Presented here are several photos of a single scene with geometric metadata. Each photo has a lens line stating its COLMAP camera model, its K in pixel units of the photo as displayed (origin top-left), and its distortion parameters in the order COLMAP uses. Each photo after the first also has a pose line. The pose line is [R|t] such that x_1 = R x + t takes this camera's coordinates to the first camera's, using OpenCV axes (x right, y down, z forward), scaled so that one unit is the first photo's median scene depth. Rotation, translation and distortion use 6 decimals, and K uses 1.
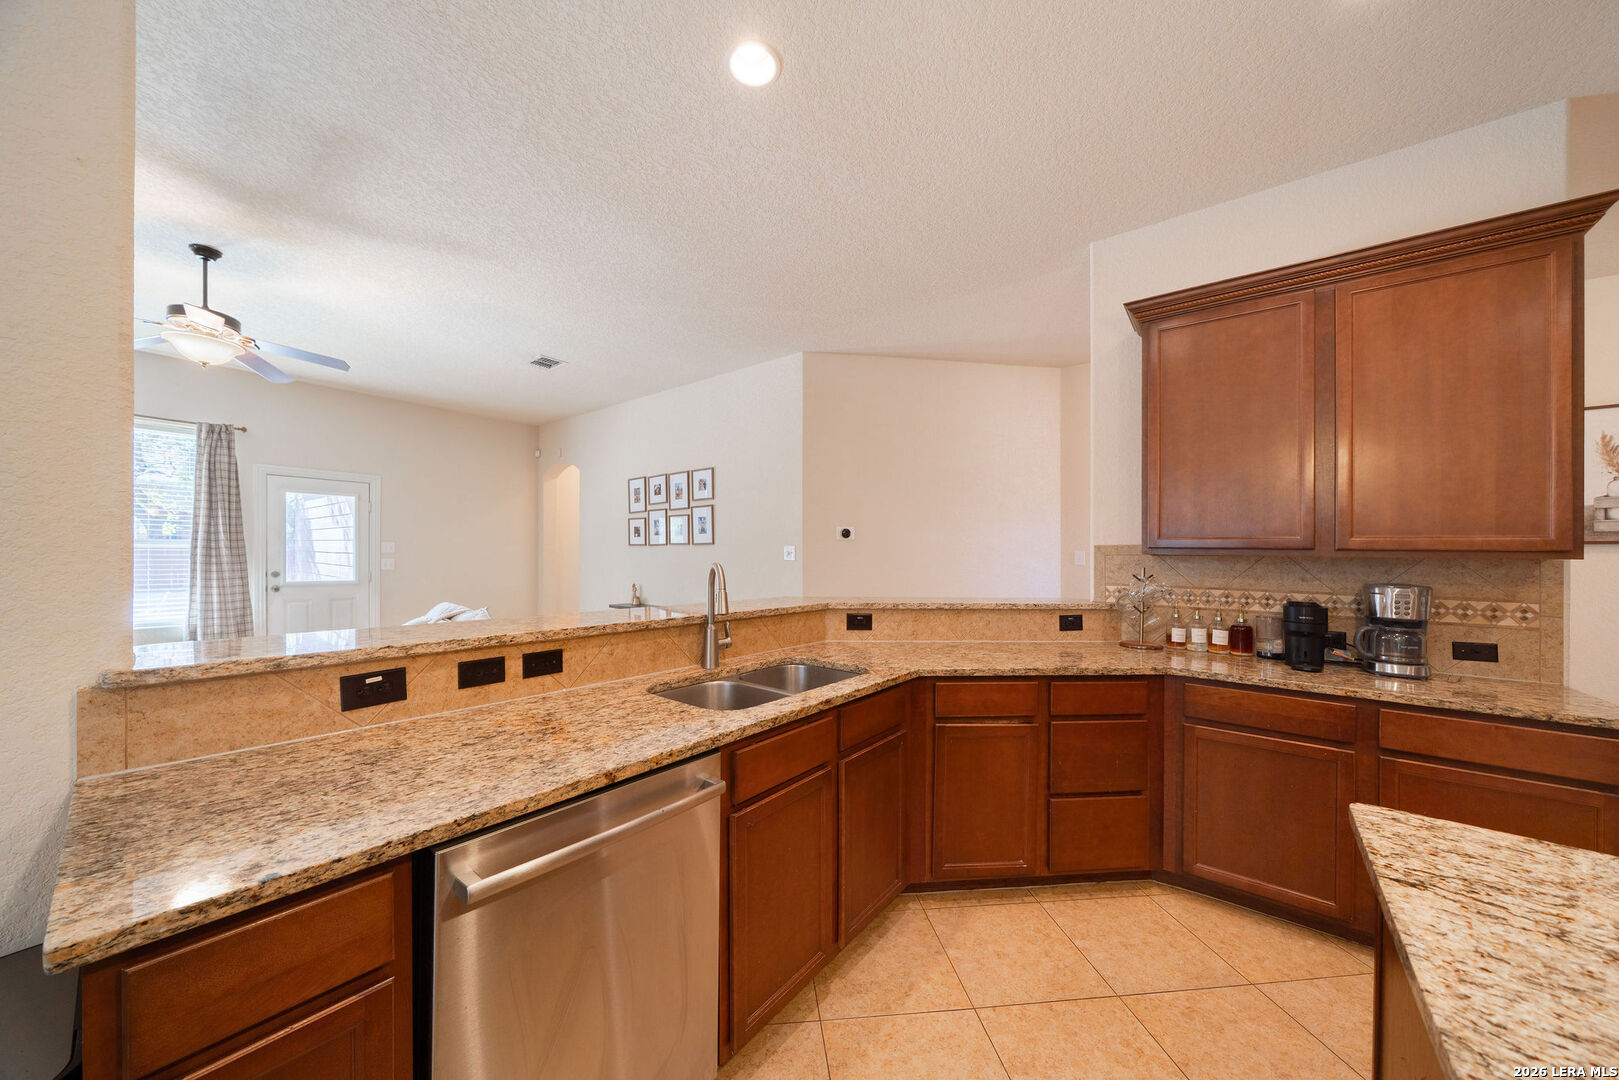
lens RADIAL K [[551.6, 0, 797.0], [0, 551.6, 558.5], [0, 0, 1]] dist [-0.005609, -0.000202]
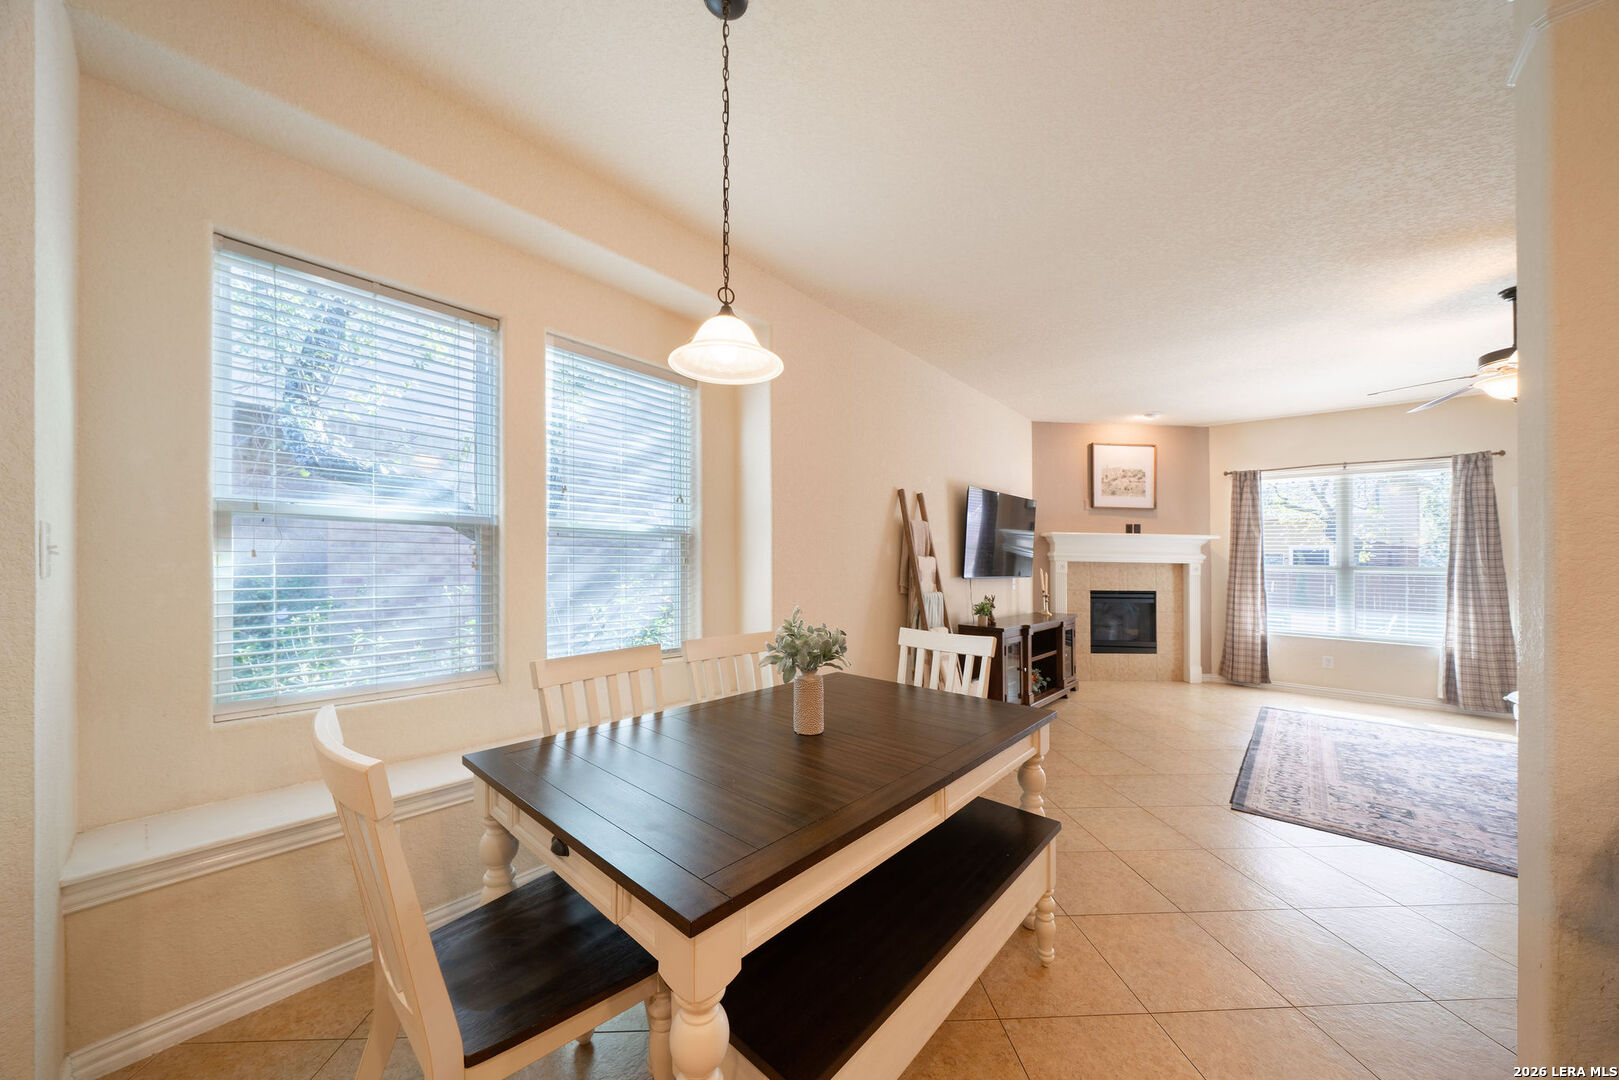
lens RADIAL K [[551.6, 0, 803.5], [0, 551.6, 556.2], [0, 0, 1]] dist [-0.005609, -0.000202]
pose [[-0.051528, -0.028312, -0.998270, 0.033116], [-0.026092, 0.999295, -0.026994, 0.011538], [0.998331, 0.024656, -0.052231, -0.362054]]
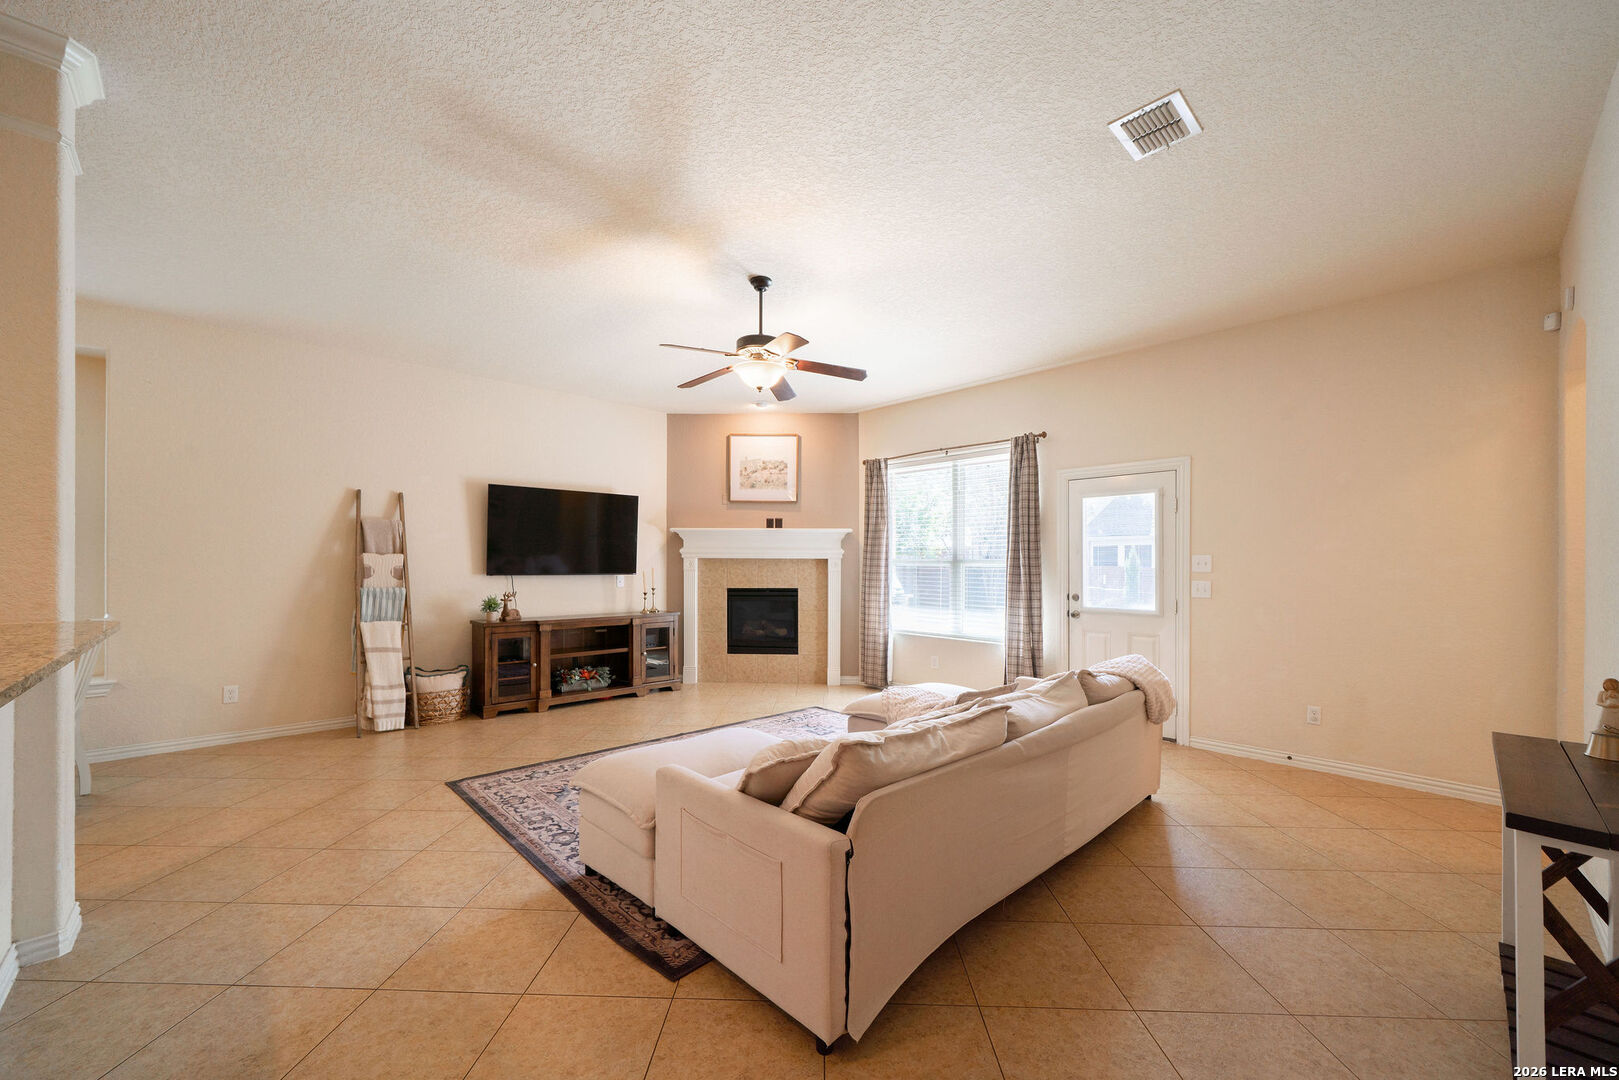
lens RADIAL K [[624.7, 0, 801.8], [0, 624.7, 564.0], [0, 0, 1]] dist [-0.004402, -0.000119]
pose [[-0.138904, -0.020146, -0.990101, 0.114277], [-0.016293, 0.999704, -0.018055, 0.004030], [0.990172, 0.013624, -0.139191, 1.493686]]
